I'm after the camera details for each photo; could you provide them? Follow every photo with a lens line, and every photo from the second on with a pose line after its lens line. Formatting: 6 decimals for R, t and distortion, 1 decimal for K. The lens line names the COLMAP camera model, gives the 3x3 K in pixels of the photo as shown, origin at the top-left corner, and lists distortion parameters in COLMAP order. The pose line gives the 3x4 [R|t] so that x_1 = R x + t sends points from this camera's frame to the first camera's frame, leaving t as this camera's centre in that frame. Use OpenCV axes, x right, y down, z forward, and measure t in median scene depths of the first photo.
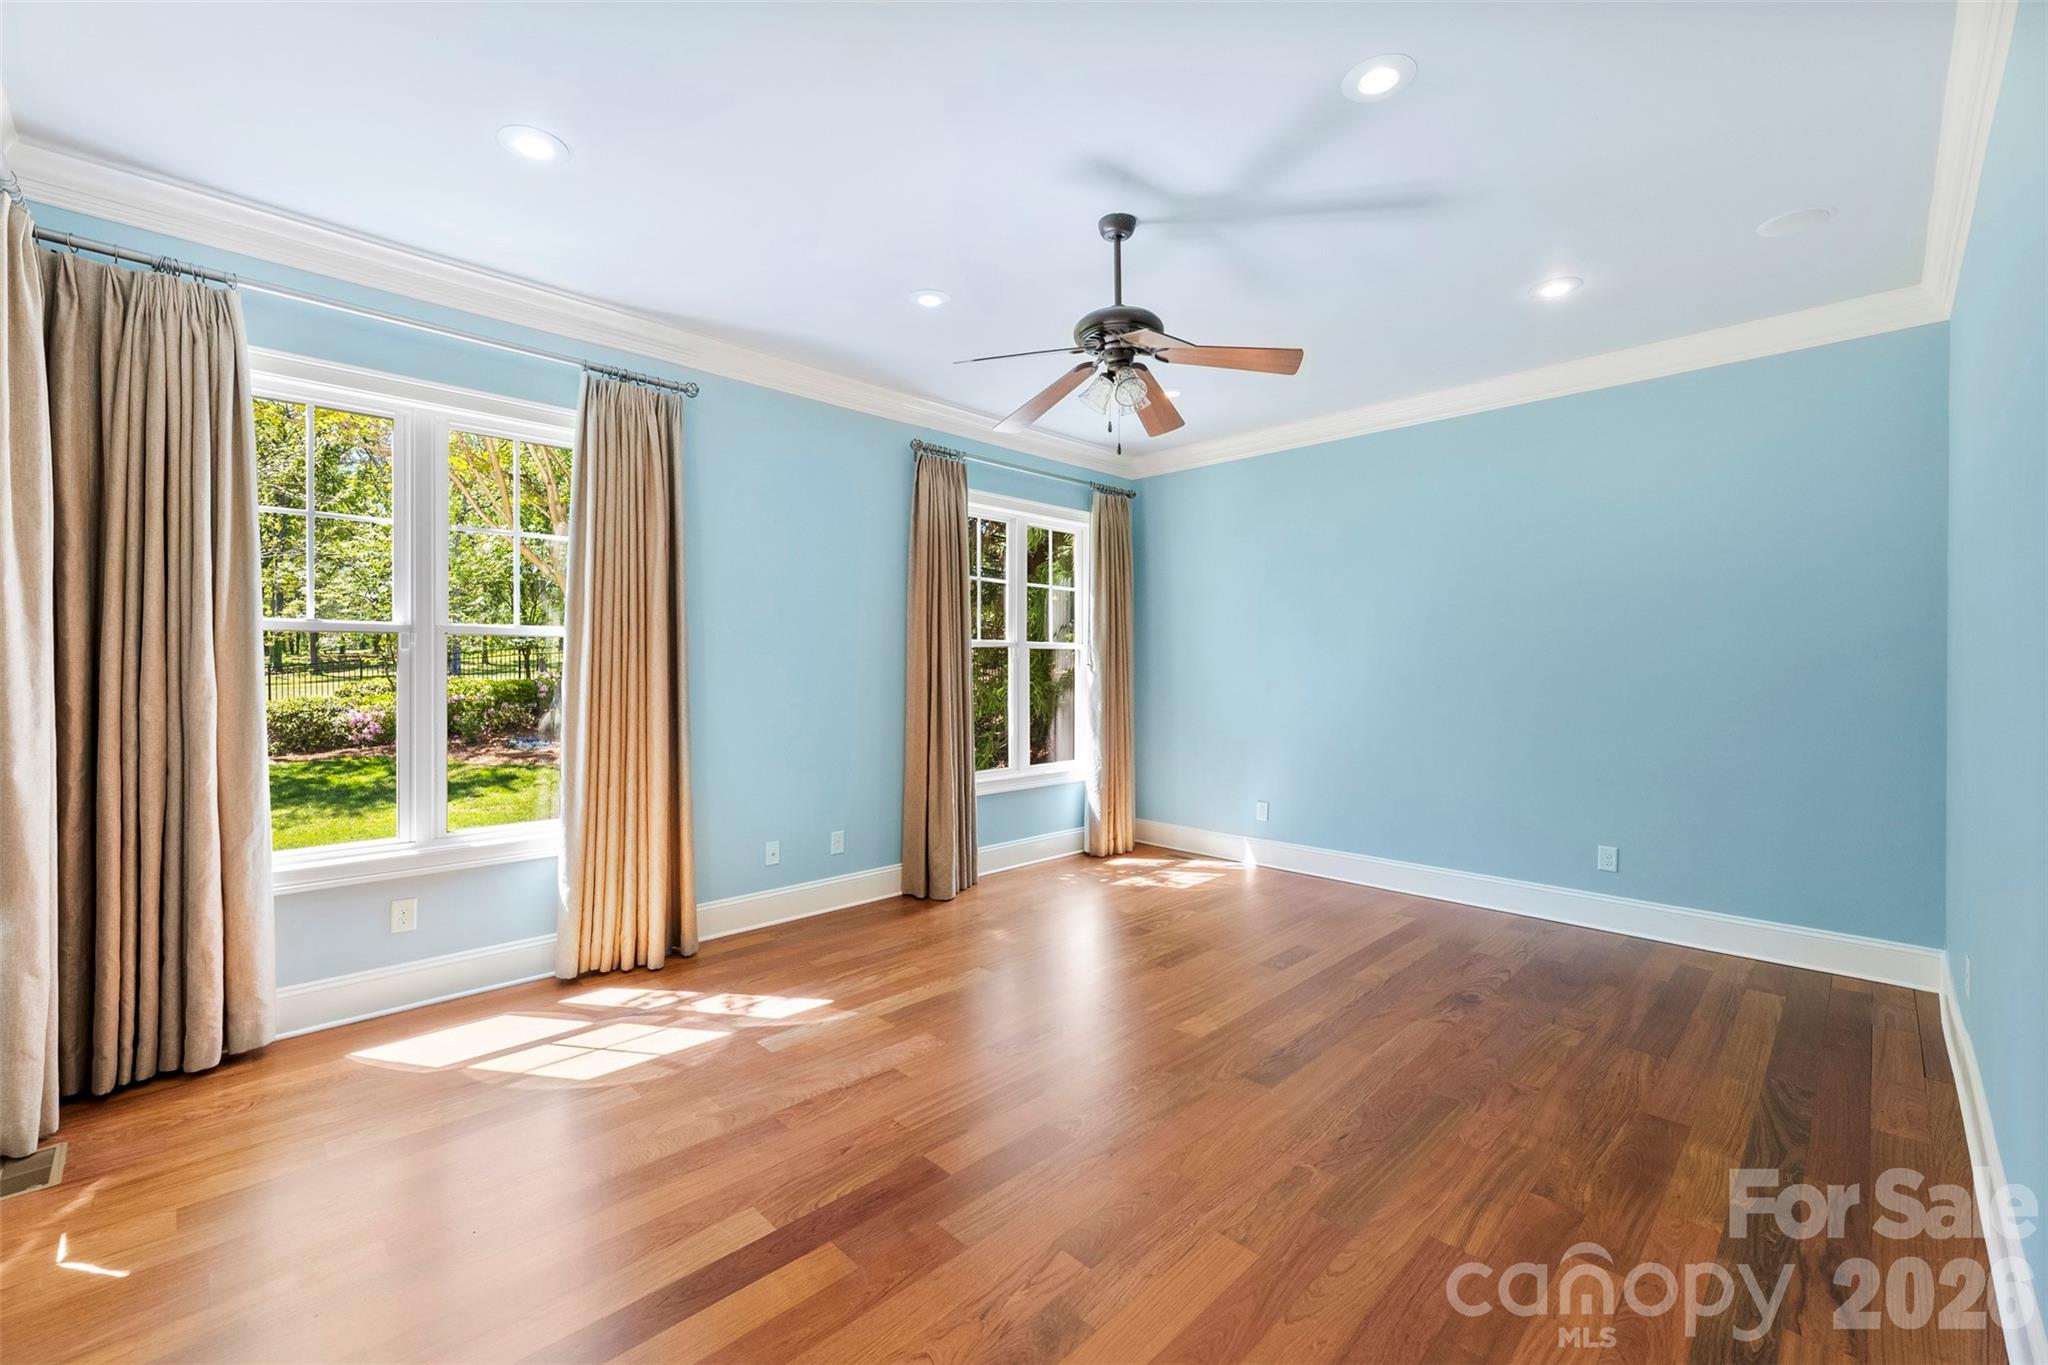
lens RADIAL K [[830.8, 0, 1026.5], [0, 830.8, 662.3], [0, 0, 1]] dist [0.000377, -0.000009]
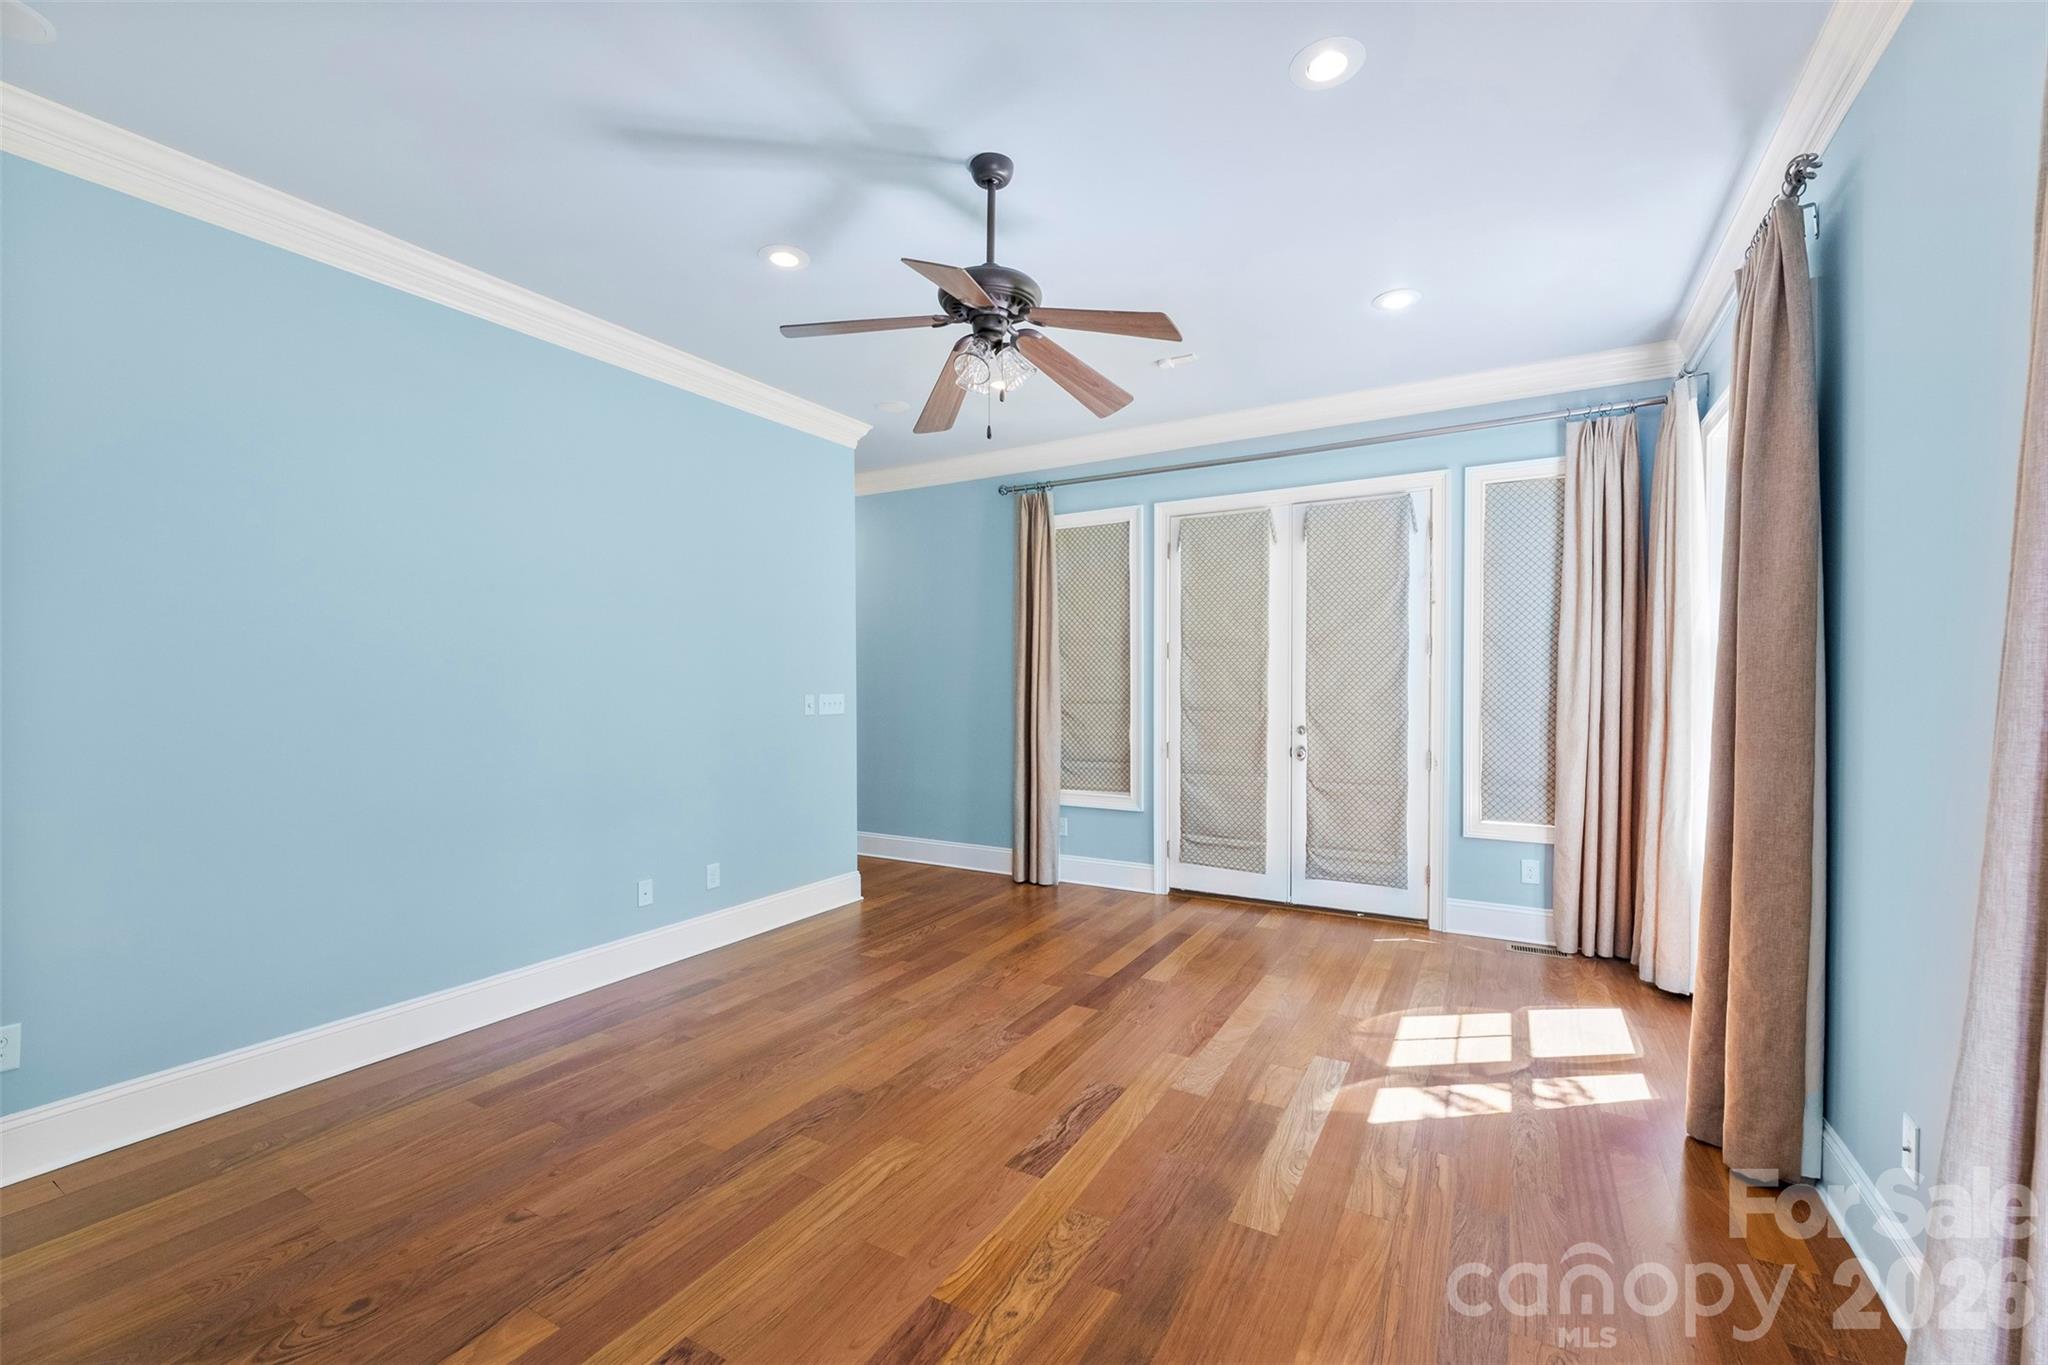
lens RADIAL K [[838.4, 0, 1024.0], [0, 838.4, 682.5], [0, 0, 1]] dist [-0.000185, -0.000021]
pose [[-0.964925, -0.000082, -0.262526, 0.292145], [0.000440, 0.999998, -0.001932, 0.007471], [0.262525, -0.001979, -0.964923, 1.768258]]
